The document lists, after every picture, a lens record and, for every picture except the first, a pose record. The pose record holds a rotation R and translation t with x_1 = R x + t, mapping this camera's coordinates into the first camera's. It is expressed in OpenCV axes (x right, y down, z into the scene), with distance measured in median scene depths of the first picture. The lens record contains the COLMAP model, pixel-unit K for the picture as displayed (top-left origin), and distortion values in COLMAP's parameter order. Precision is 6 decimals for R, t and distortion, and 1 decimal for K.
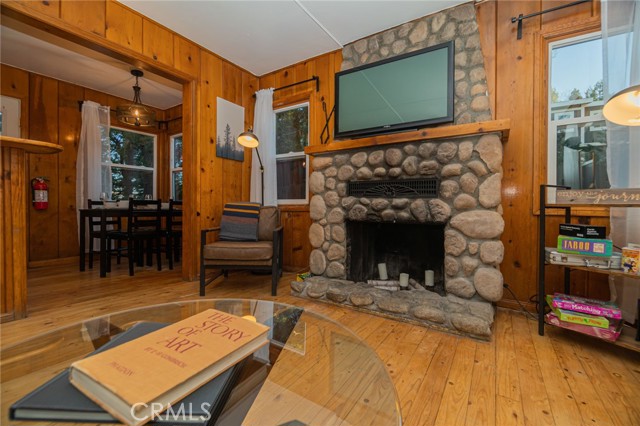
lens RADIAL K [[273.7, 0, 329.9], [0, 273.7, 207.8], [0, 0, 1]] dist [-0.001232, -0.000340]
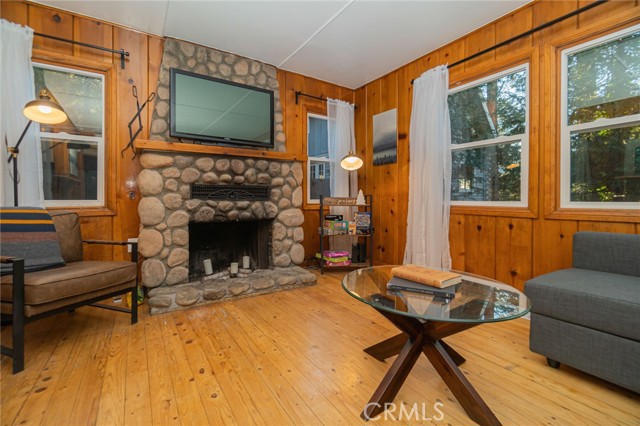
lens RADIAL K [[276.1, 0, 310.6], [0, 276.1, 198.8], [0, 0, 1]] dist [-0.013067, 0.000012]
pose [[0.435453, -0.008385, 0.900172, -0.706542], [0.005680, 0.999962, 0.006567, -0.049617], [-0.900194, 0.002253, 0.435484, 0.177002]]
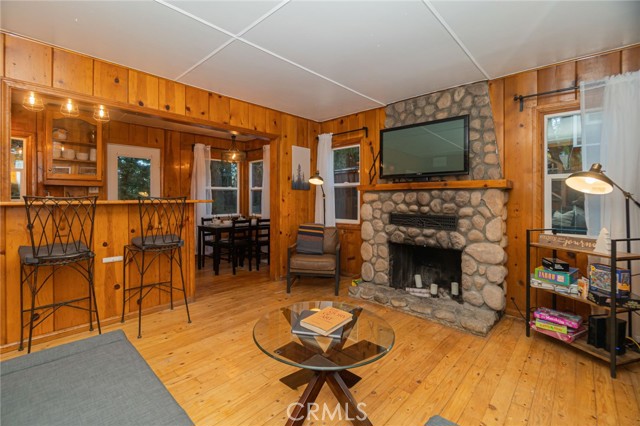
lens RADIAL K [[287.5, 0, 326.2], [0, 287.5, 195.2], [0, 0, 1]] dist [-0.002415, -0.000093]
pose [[0.983237, -0.006031, -0.182233, 0.016738], [0.004422, 0.999948, -0.009238, -0.186459], [0.182279, 0.008278, 0.983212, -0.477969]]
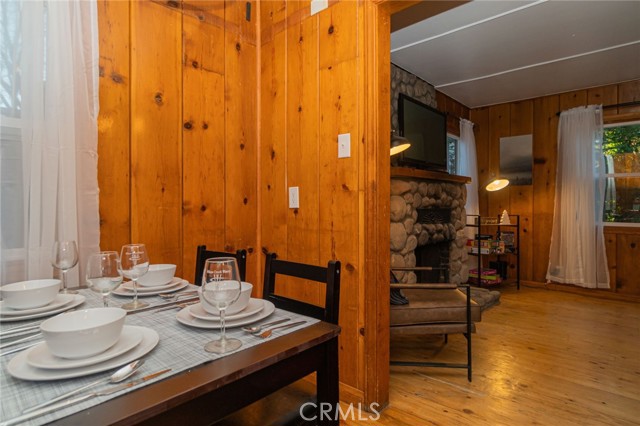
lens RADIAL K [[347.8, 0, 318.0], [0, 347.8, 204.8], [0, 0, 1]] dist [0.002688, 0.000550]
pose [[0.210650, -0.007578, 0.977532, -1.384479], [0.000251, 0.999970, 0.007698, -0.130540], [-0.977562, -0.001376, 0.210646, 1.167563]]
